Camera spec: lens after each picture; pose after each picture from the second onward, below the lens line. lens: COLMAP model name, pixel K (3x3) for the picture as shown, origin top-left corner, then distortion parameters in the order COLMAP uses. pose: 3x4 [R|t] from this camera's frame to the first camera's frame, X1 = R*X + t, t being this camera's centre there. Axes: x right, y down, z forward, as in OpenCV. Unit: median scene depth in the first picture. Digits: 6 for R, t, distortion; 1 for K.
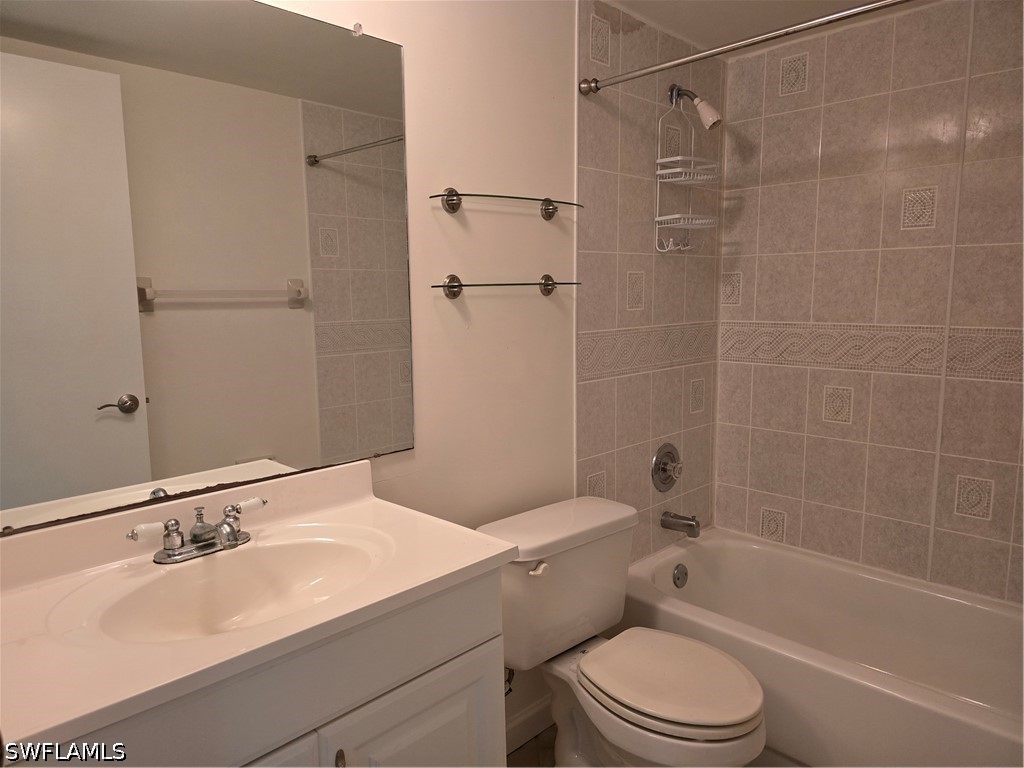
lens RADIAL K [[687.2, 0, 494.2], [0, 687.2, 378.3], [0, 0, 1]] dist [0.053290, -0.047515]
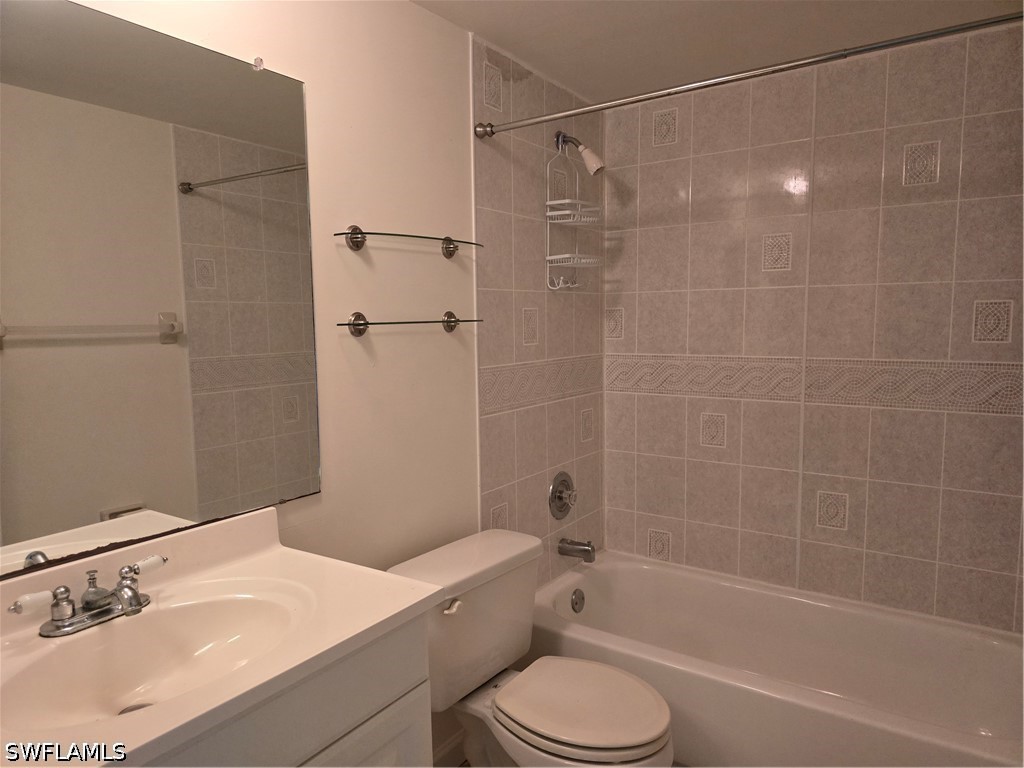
lens RADIAL K [[687.2, 0, 494.1], [0, 687.2, 384.2], [0, 0, 1]] dist [0.053290, -0.047515]
pose [[0.982887, -0.019739, 0.183147, -0.039920], [0.025627, 0.999226, -0.029839, -0.010551], [-0.182416, 0.034022, 0.982633, -0.001994]]
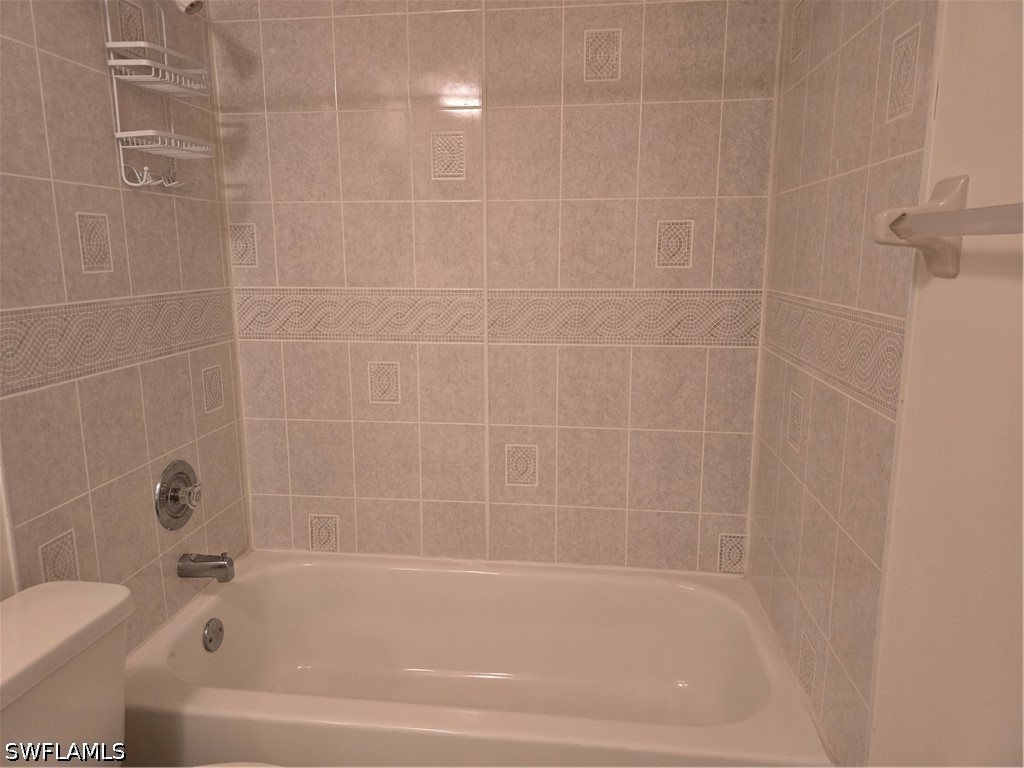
lens RADIAL K [[687.2, 0, 516.0], [0, 687.2, 375.8], [0, 0, 1]] dist [0.053290, -0.047515]
pose [[0.762612, -0.104833, 0.638305, 0.076759], [0.076143, 0.994468, 0.072356, -0.020431], [-0.642359, -0.006577, 0.766376, 0.245561]]
